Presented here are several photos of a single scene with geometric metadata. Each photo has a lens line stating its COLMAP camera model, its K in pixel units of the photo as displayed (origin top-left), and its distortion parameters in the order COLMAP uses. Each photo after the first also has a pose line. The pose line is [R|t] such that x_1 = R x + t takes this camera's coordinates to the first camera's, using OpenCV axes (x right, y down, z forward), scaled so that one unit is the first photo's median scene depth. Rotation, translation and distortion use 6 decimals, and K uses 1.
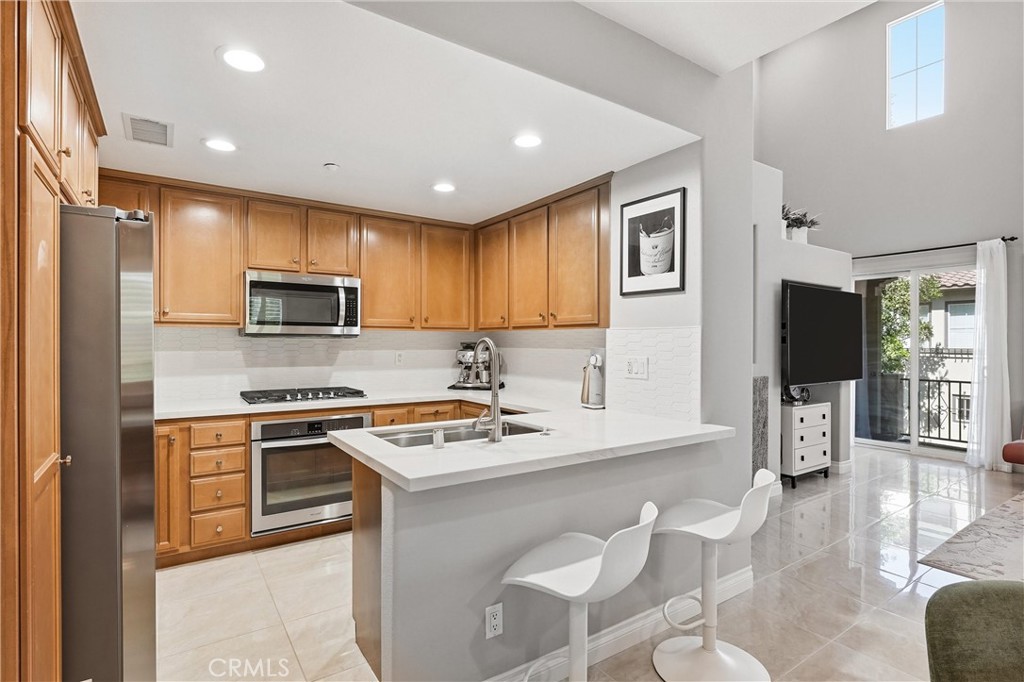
lens RADIAL K [[504.2, 0, 506.5], [0, 504.2, 340.9], [0, 0, 1]] dist [-0.001551, -0.001047]
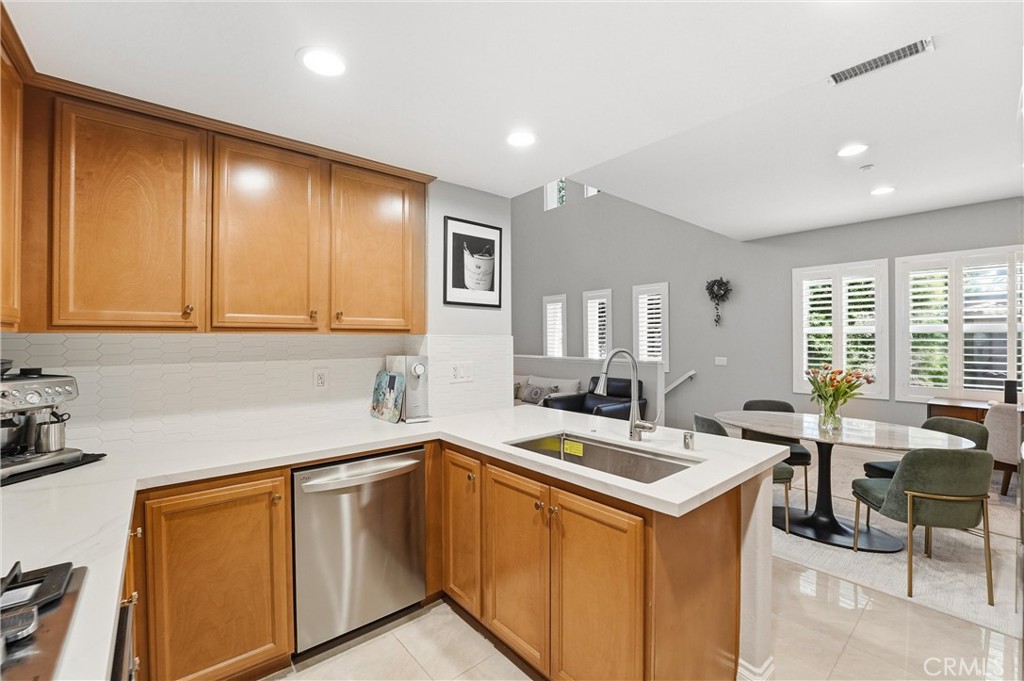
lens RADIAL K [[423.8, 0, 513.4], [0, 423.8, 337.9], [0, 0, 1]] dist [-0.022755, 0.000662]
pose [[-0.106753, 0.001294, 0.994285, -0.546605], [0.002804, 0.999996, -0.001001, -0.015888], [-0.994282, 0.002681, -0.106756, 0.808024]]
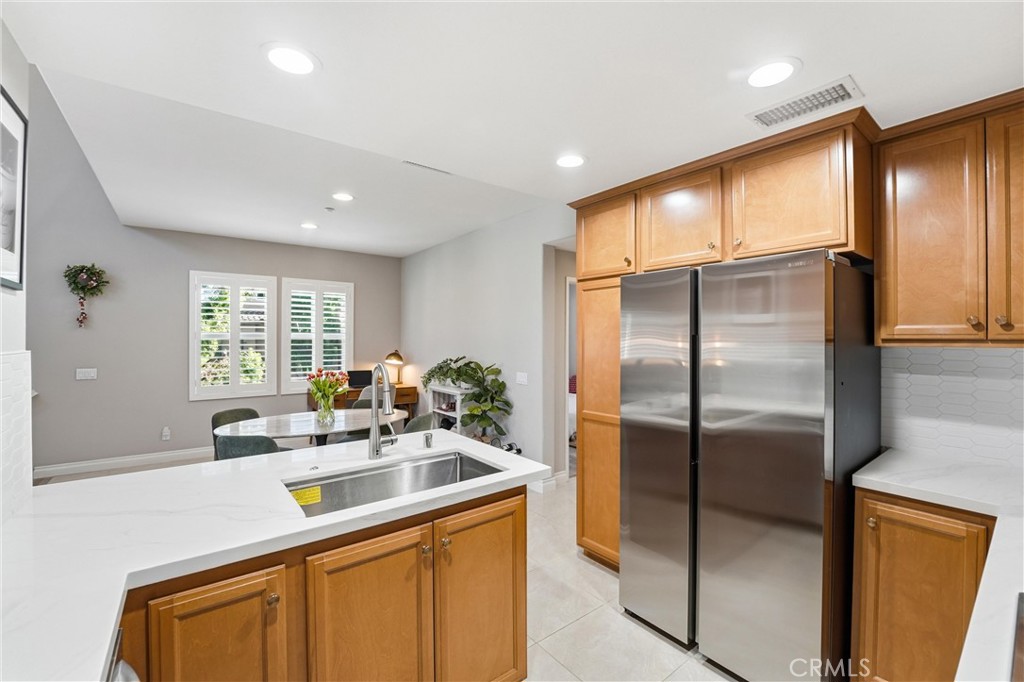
lens RADIAL K [[423.8, 0, 508.5], [0, 423.8, 339.1], [0, 0, 1]] dist [-0.022755, 0.000662]
pose [[-0.998322, -0.001527, -0.057892, -0.158114], [-0.001497, 0.999999, -0.000566, -0.030377], [0.057892, -0.000478, -0.998323, 1.118538]]
